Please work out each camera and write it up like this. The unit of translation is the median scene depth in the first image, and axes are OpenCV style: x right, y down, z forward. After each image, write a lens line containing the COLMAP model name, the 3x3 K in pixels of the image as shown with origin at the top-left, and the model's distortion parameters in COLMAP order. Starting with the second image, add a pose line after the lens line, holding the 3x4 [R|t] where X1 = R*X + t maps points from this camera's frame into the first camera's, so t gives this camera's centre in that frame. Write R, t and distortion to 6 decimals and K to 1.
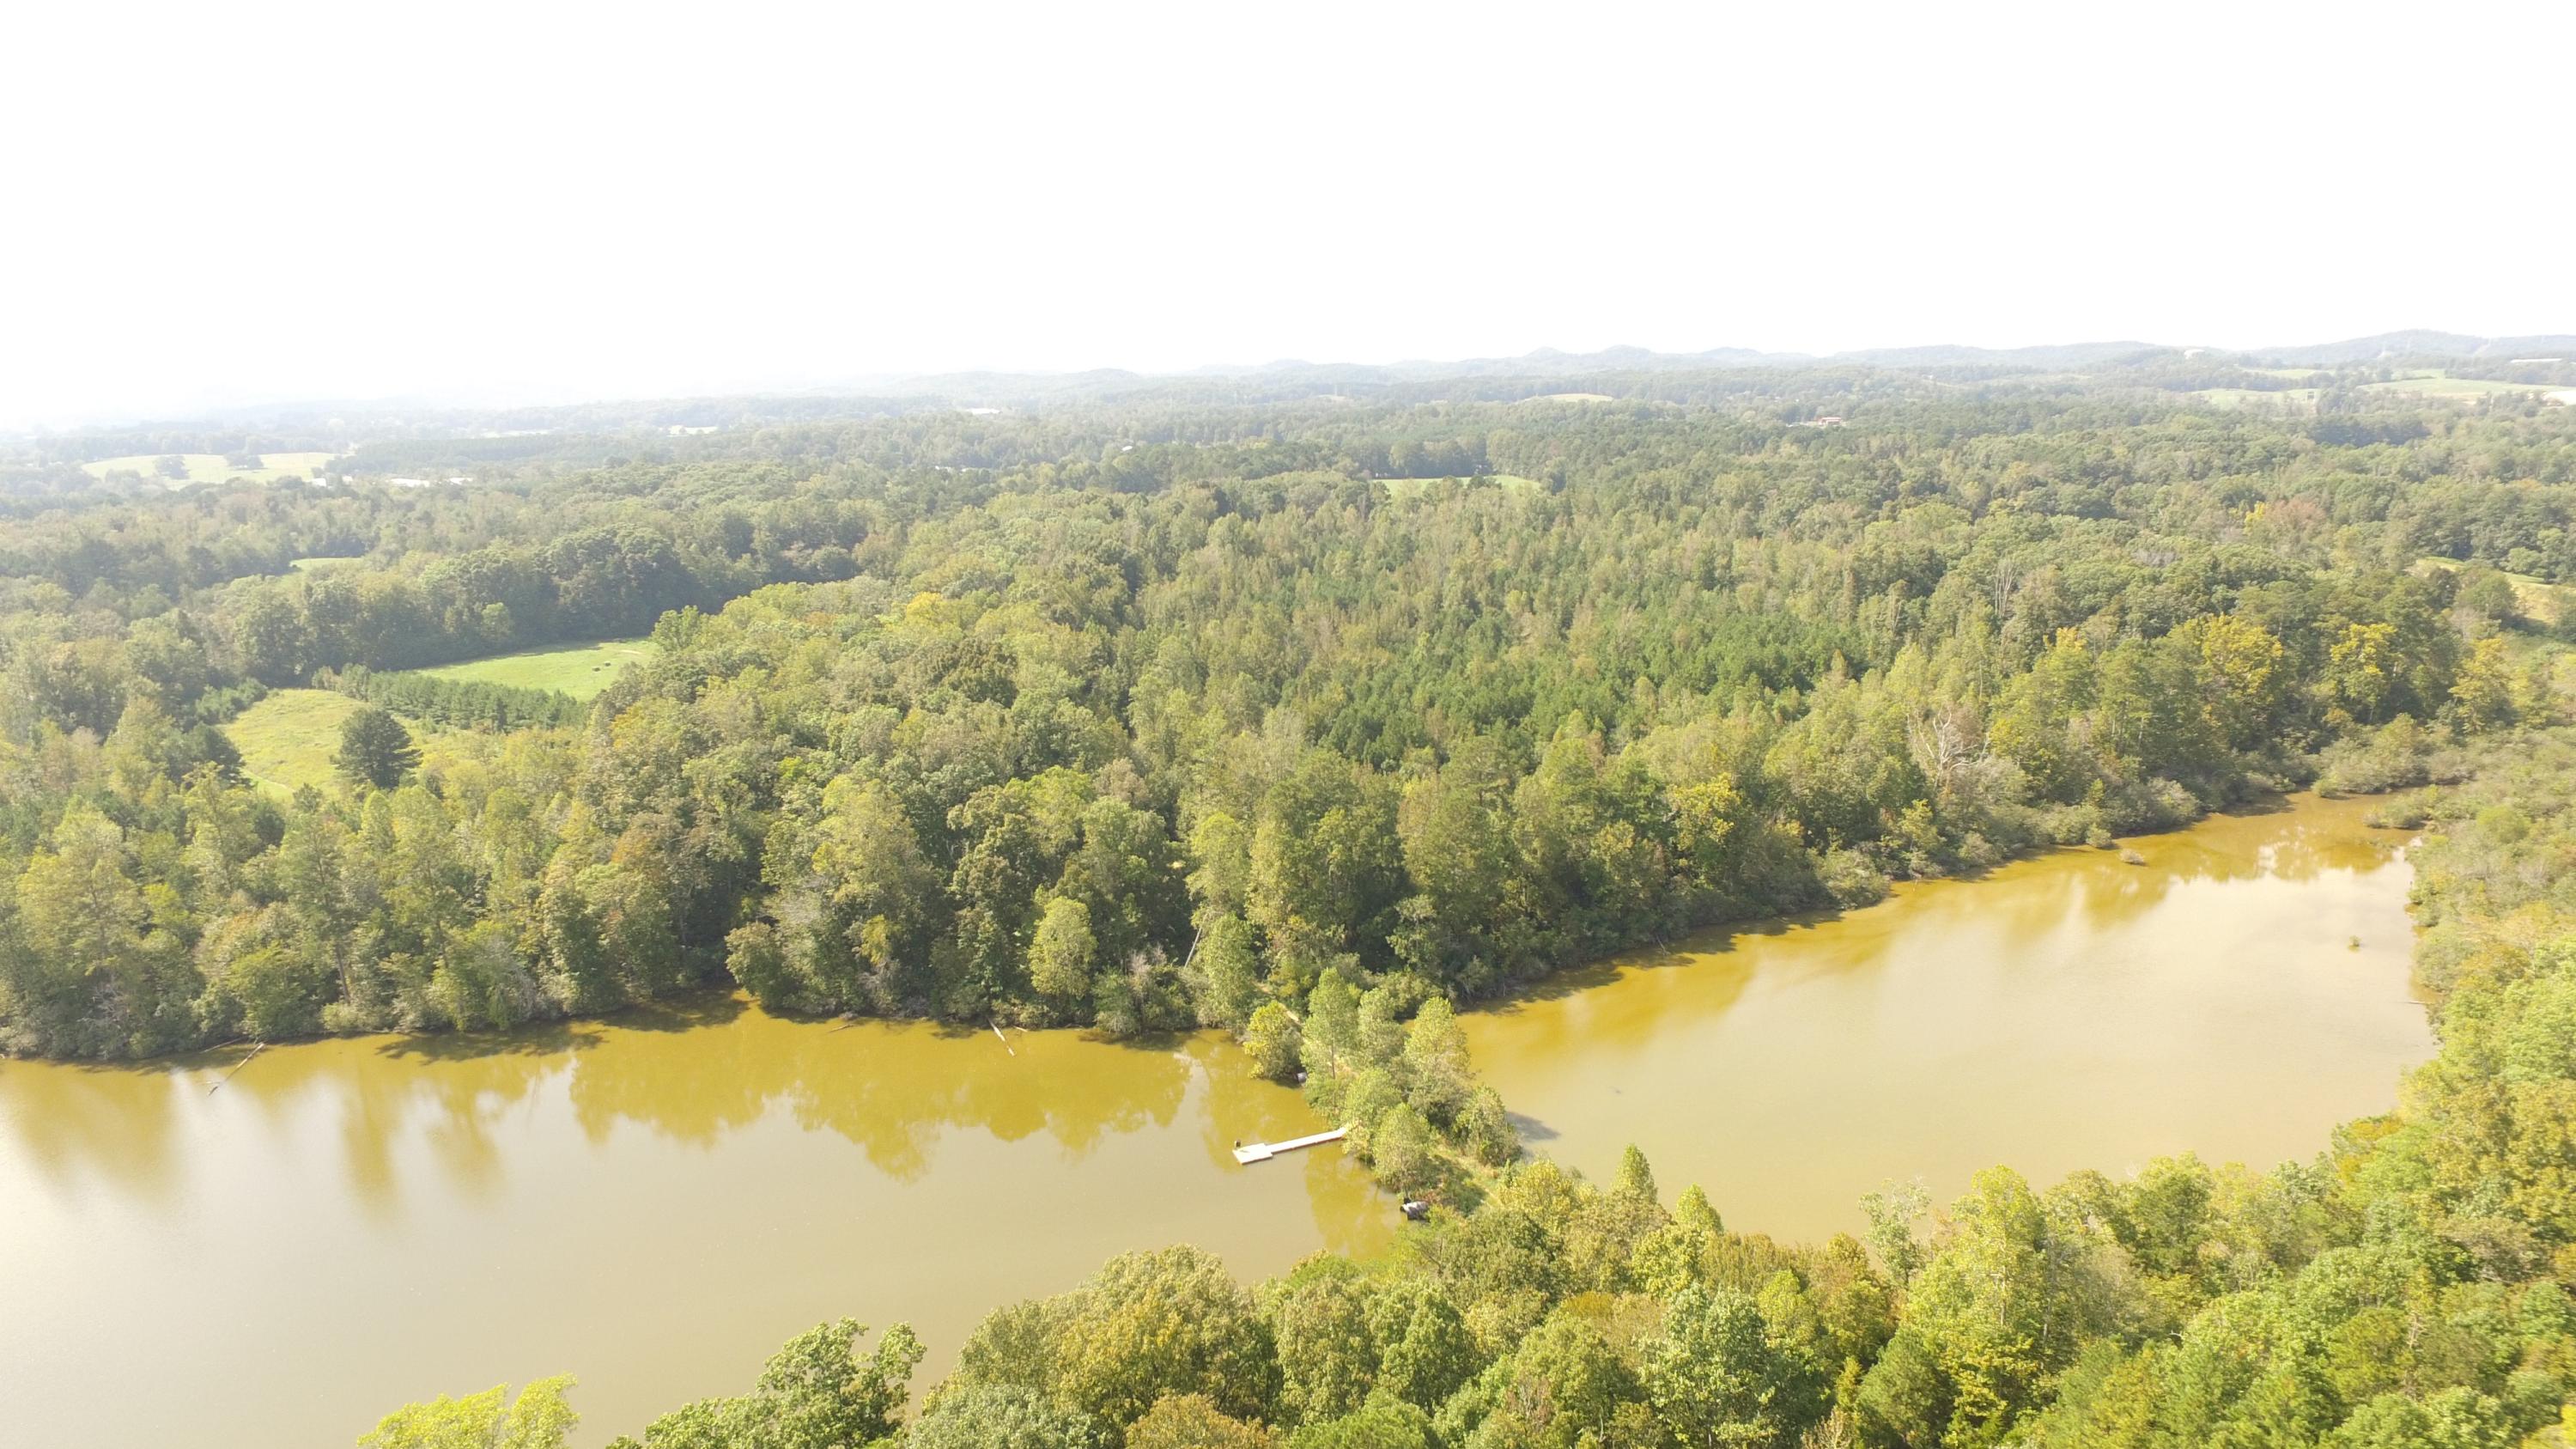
lens RADIAL K [[1504.2, 0, 1287.5], [0, 1504.2, 724.0], [0, 0, 1]] dist [-0.004531, 0.009575]
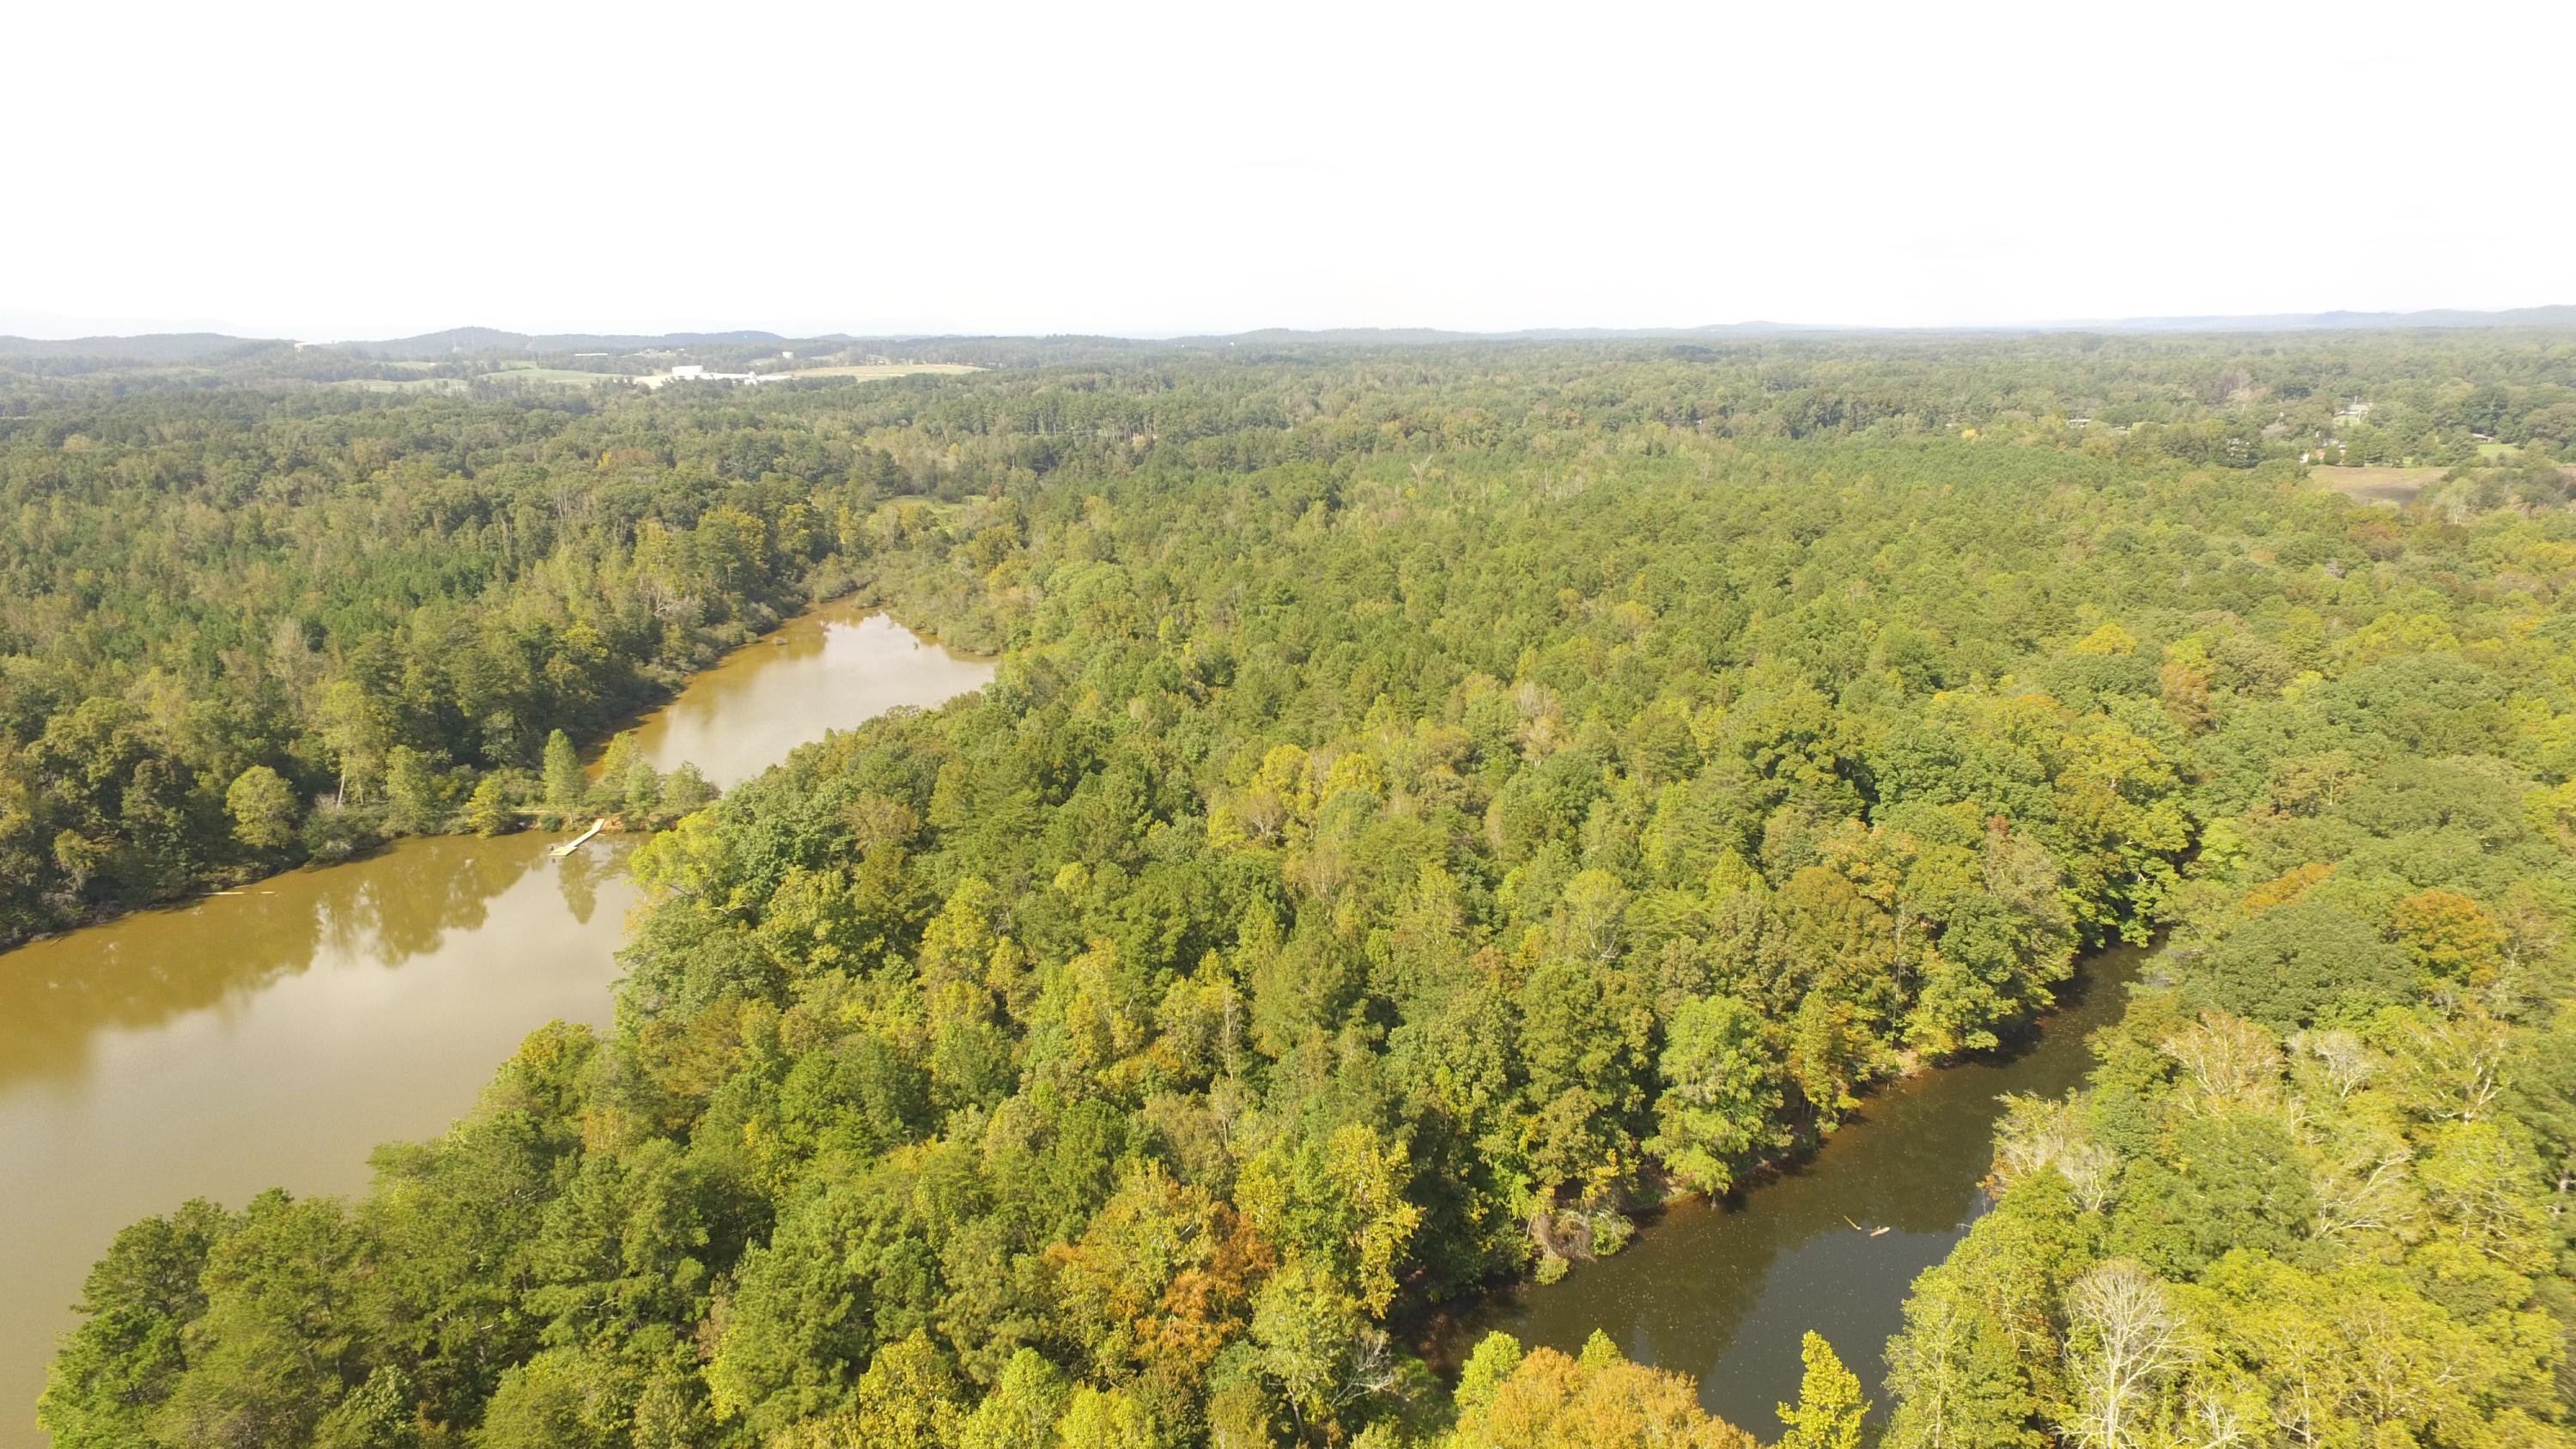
lens RADIAL K [[1504.2, 0, 1291.3], [0, 1504.2, 722.4], [0, 0, 1]] dist [-0.004531, 0.009575]
pose [[0.411454, -0.213047, 0.886181, -0.828720], [0.213442, 0.967783, 0.133563, 0.095867], [-0.886086, 0.134193, 0.443671, -0.245414]]
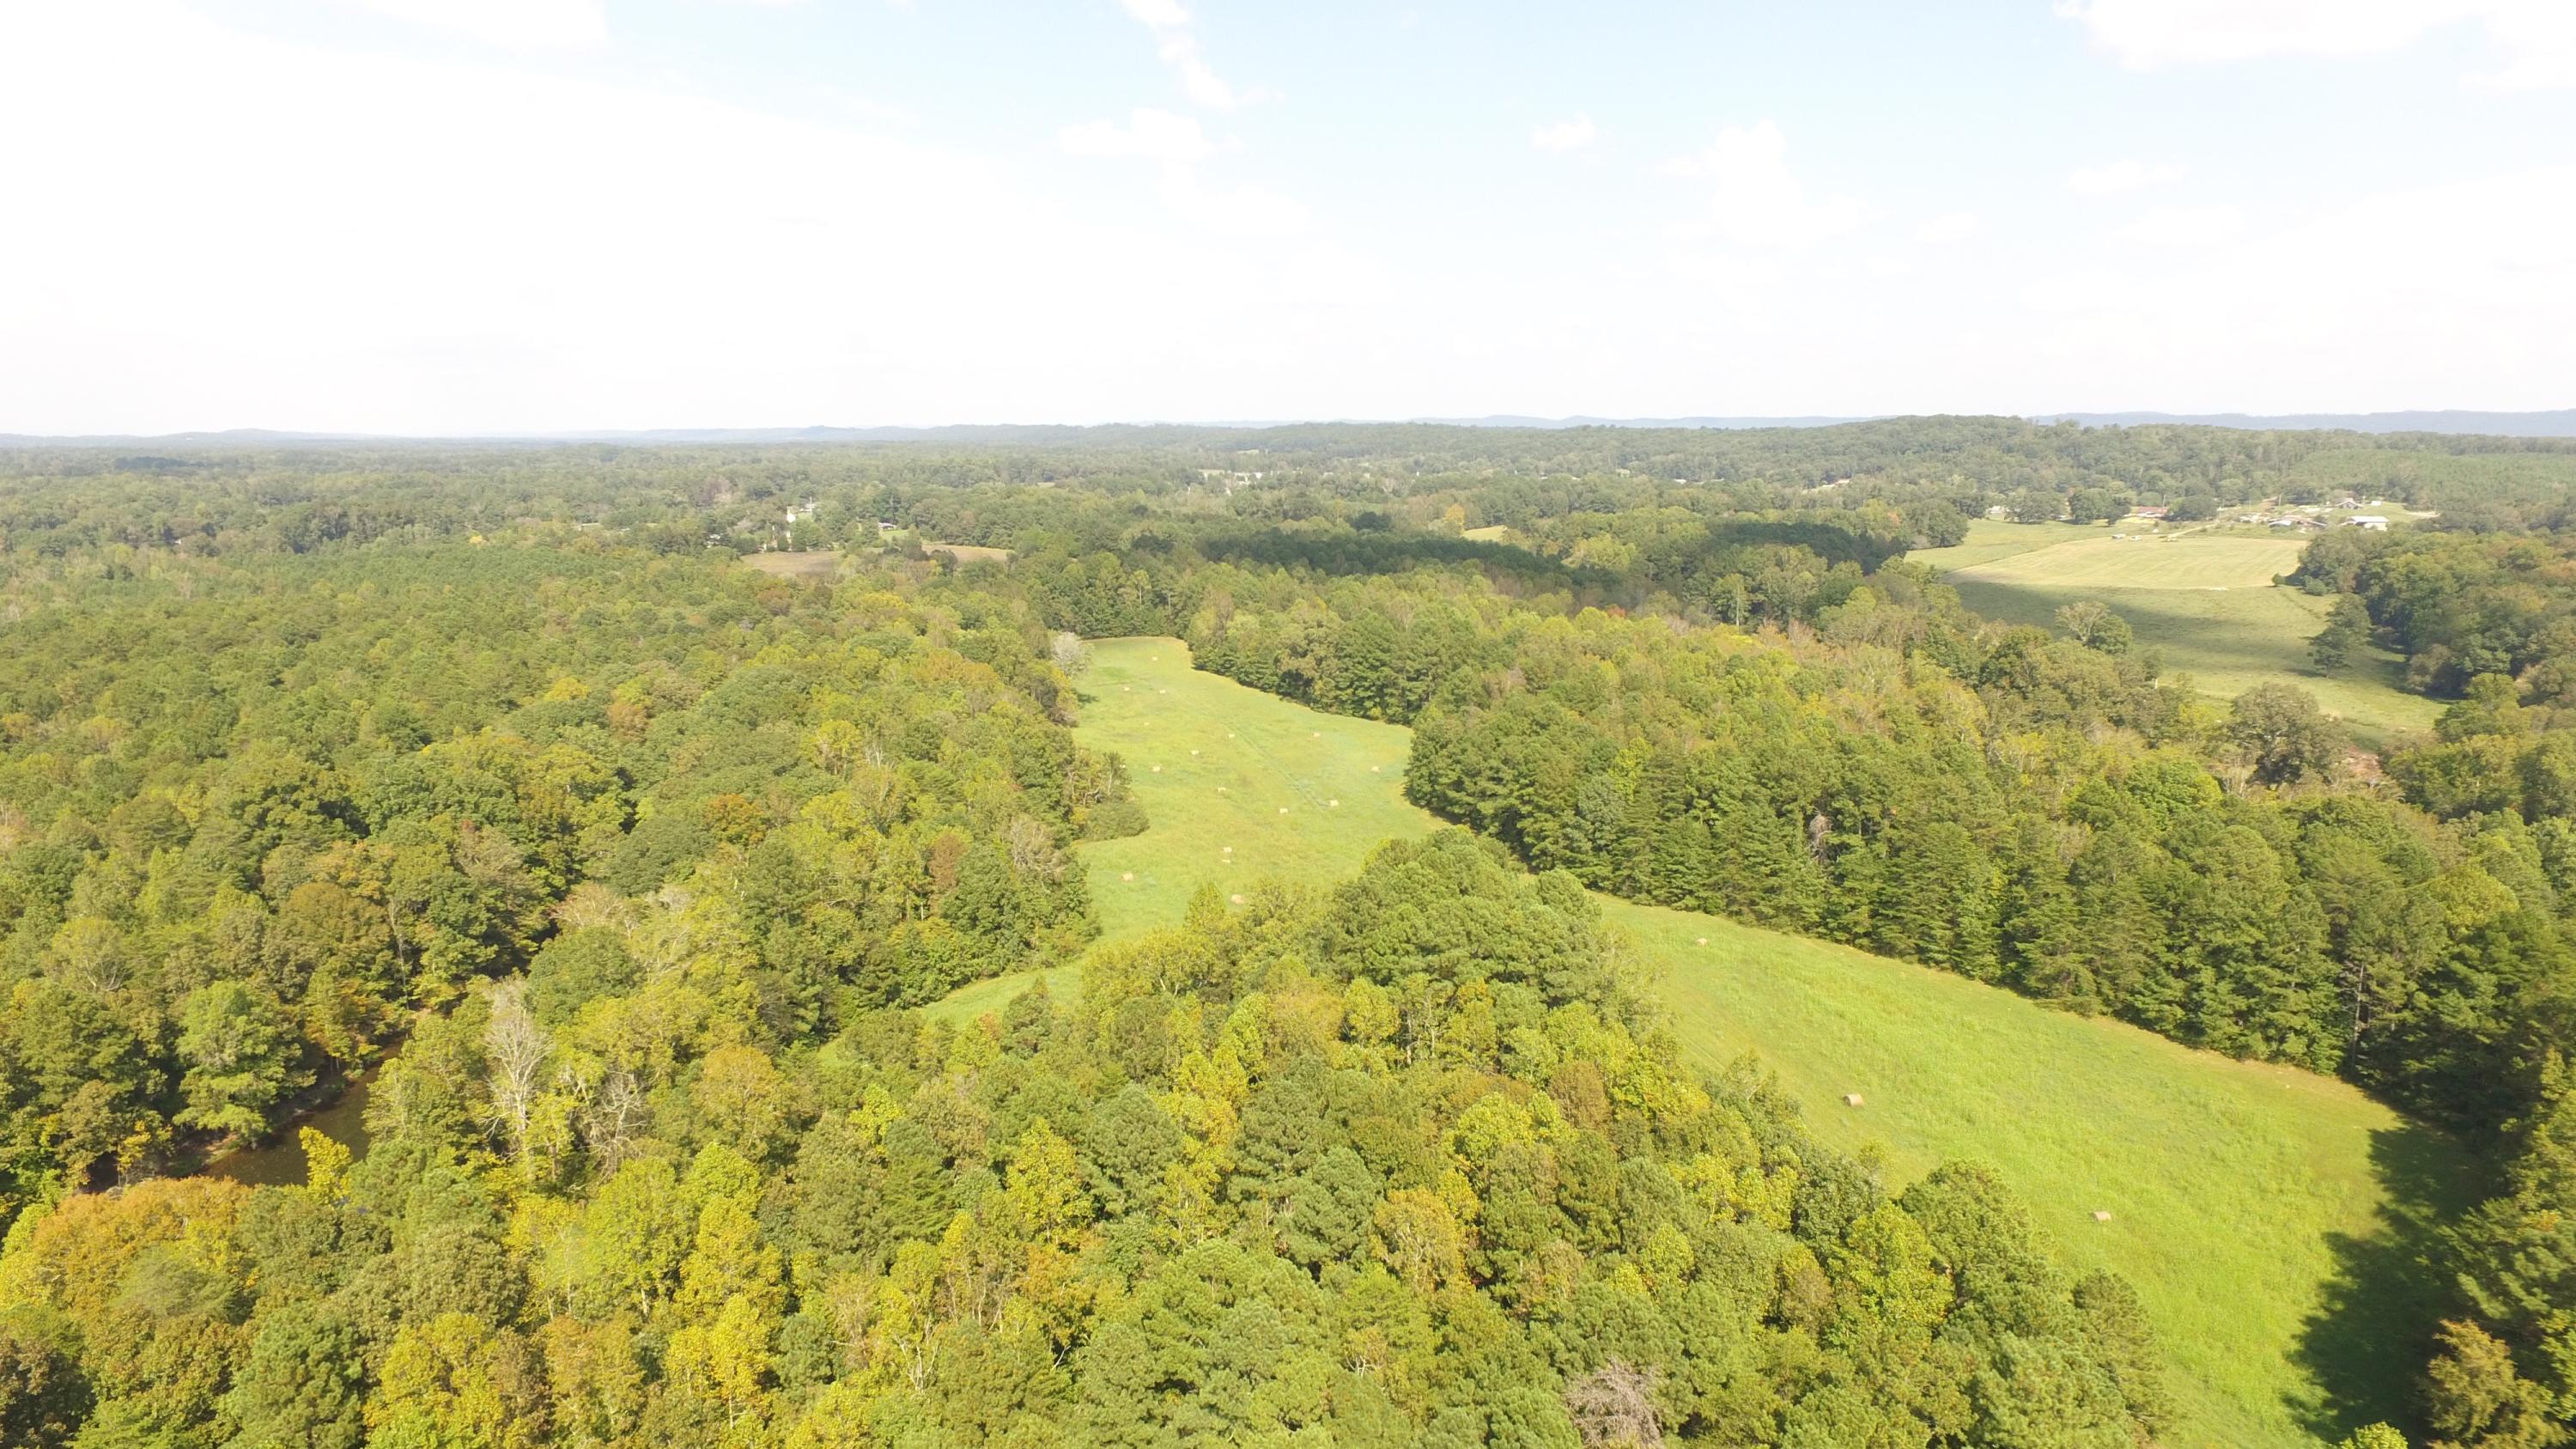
lens RADIAL K [[1504.2, 0, 1292.9], [0, 1504.2, 727.3], [0, 0, 1]] dist [-0.004531, 0.009575]
pose [[-0.447508, -0.150685, 0.881493, -1.160289], [0.219280, 0.937121, 0.271516, 0.114631], [-0.866979, 0.314799, -0.386327, -0.336583]]
